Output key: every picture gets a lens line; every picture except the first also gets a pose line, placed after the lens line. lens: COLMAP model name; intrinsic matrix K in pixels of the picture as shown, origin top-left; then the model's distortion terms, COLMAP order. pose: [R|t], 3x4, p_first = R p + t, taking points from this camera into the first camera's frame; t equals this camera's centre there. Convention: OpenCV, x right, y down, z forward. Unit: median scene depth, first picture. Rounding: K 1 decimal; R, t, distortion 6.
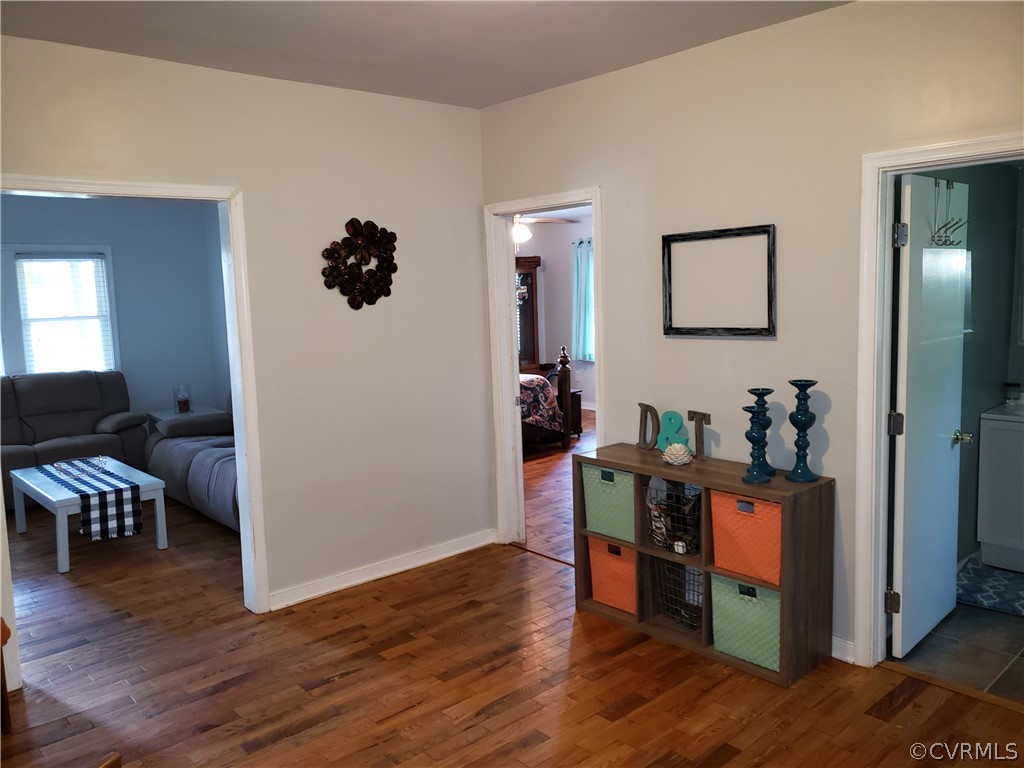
lens RADIAL K [[806.5, 0, 511.8], [0, 806.5, 373.0], [0, 0, 1]] dist [0.030858, 0.002947]
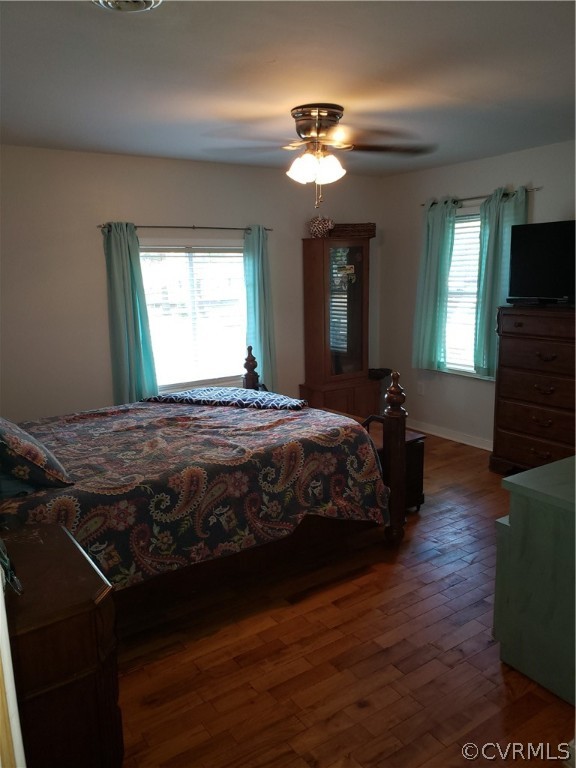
lens RADIAL K [[604.8, 0, 286.1], [0, 604.8, 384.8], [0, 0, 1]] dist [0.030858, 0.002947]
pose [[0.990125, 0.036275, -0.135411, 0.046324], [-0.024974, 0.996132, 0.084243, -0.057971], [0.137944, -0.080029, 0.987202, 0.579174]]
